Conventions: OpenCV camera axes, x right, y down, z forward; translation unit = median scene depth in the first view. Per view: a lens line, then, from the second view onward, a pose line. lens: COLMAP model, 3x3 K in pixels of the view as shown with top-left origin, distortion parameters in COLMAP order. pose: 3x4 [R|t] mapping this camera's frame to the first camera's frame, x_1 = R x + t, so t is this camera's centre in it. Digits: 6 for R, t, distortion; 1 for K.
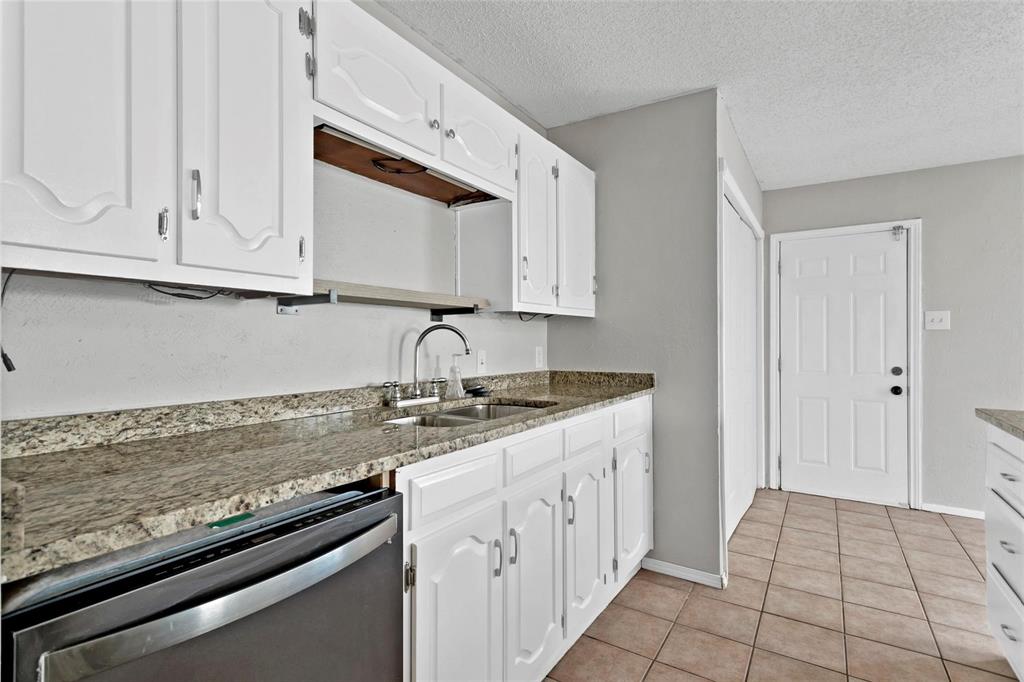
lens RADIAL K [[504.3, 0, 512.0], [0, 504.3, 341.0], [0, 0, 1]] dist [0.002645, 0.001280]
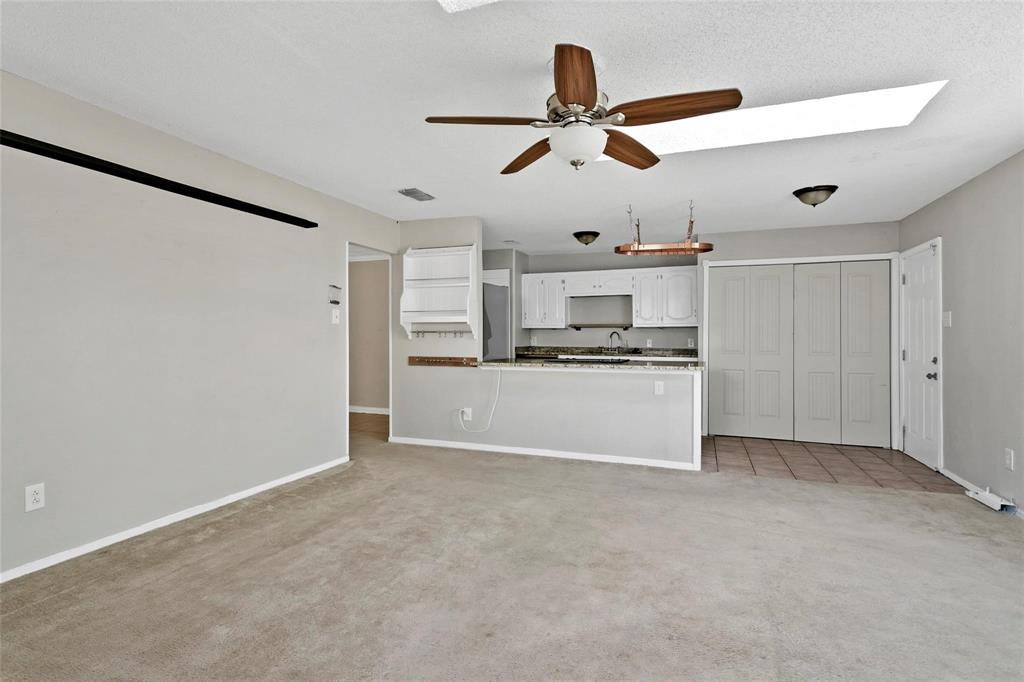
lens RADIAL K [[497.2, 0, 511.2], [0, 497.2, 337.7], [0, 0, 1]] dist [0.001307, 0.001581]
pose [[0.220798, 0.002924, -0.975315, 3.031133], [0.003512, 0.999987, 0.003793, -0.008173], [0.975313, -0.004263, 0.220785, -0.501971]]
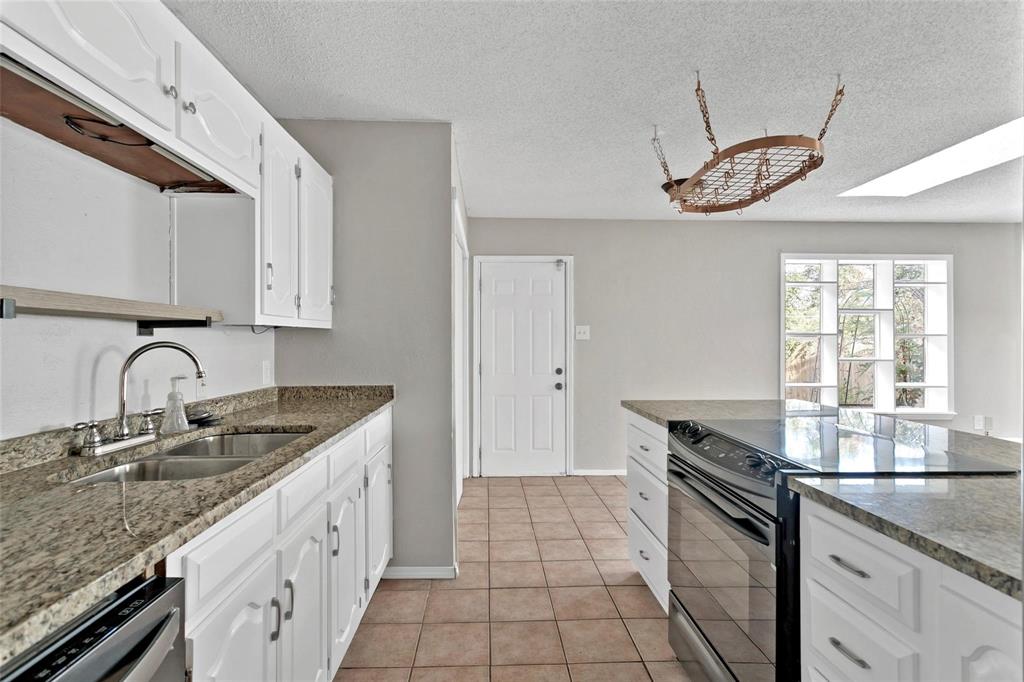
lens RADIAL K [[497.2, 0, 511.2], [0, 497.2, 337.7], [0, 0, 1]] dist [0.001307, 0.001581]
pose [[0.816806, 0.005080, 0.576889, -0.133167], [-0.002205, 0.999981, -0.005684, -0.033280], [-0.576908, 0.003371, 0.816802, 0.046983]]
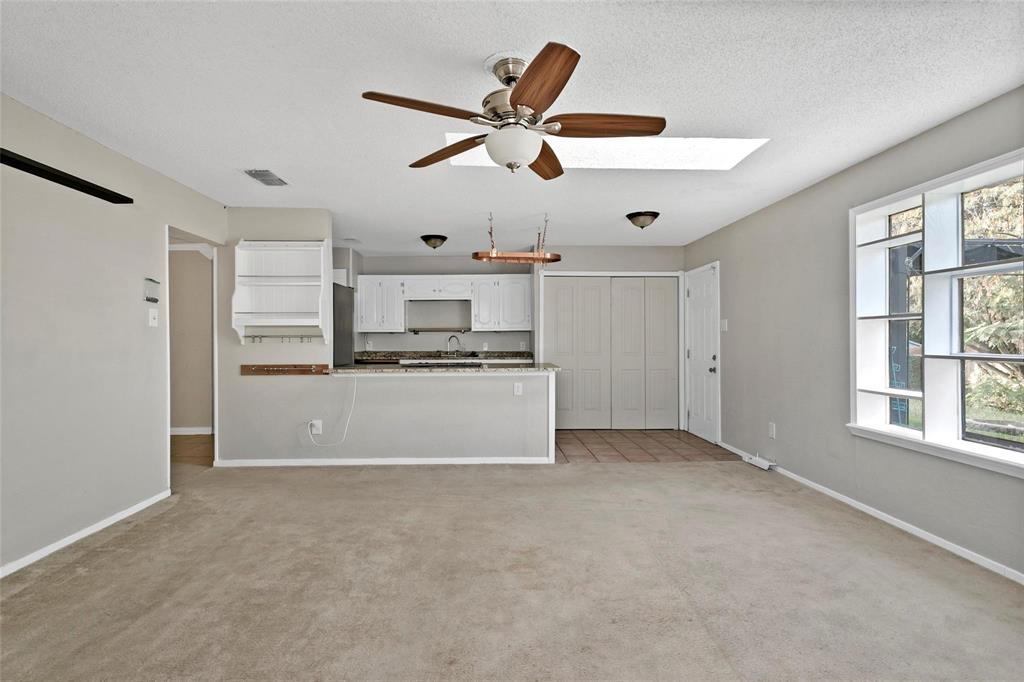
lens RADIAL K [[490.4, 0, 512.0], [0, 490.4, 341.0], [0, 0, 1]] dist [0.000612, 0.001197]
pose [[0.577311, -0.001289, -0.816523, 2.895238], [0.009090, 0.999947, 0.004849, -0.009258], [0.816473, -0.010221, 0.577292, -0.703753]]
